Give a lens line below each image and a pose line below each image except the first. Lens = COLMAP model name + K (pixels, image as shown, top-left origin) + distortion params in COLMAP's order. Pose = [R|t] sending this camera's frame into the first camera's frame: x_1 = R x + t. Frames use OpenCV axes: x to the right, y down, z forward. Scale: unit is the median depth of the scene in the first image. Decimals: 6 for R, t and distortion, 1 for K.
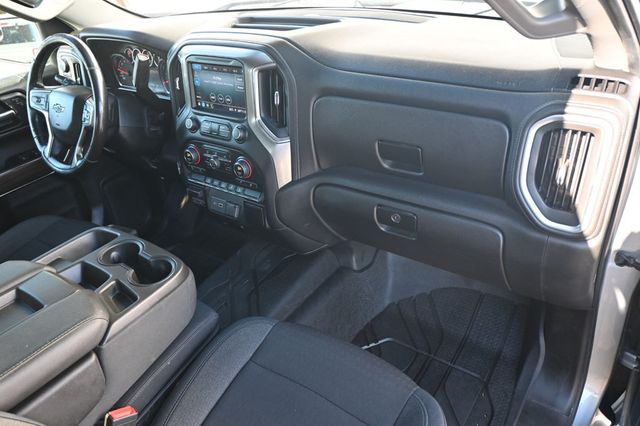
lens RADIAL K [[465.0, 0, 320.0], [0, 465.0, 213.0], [0, 0, 1]] dist [0.000341, -0.001415]
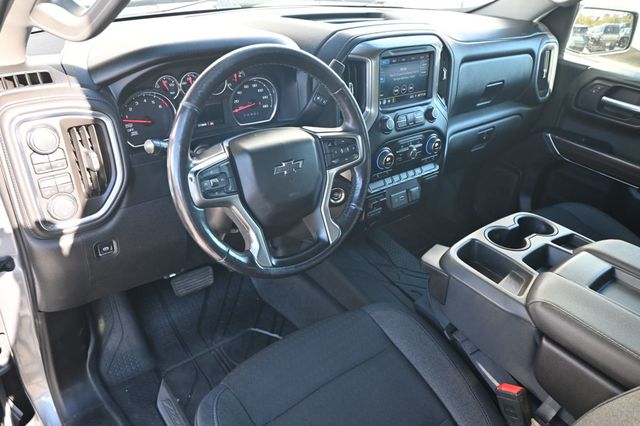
lens RADIAL K [[459.5, 0, 320.0], [0, 459.5, 213.0], [0, 0, 1]] dist [-0.001207, -0.000114]
pose [[0.274062, -0.405046, 0.872254, -1.224903], [0.414775, 0.868074, 0.272783, -0.356427], [-0.867670, 0.287030, 0.405909, 0.824753]]
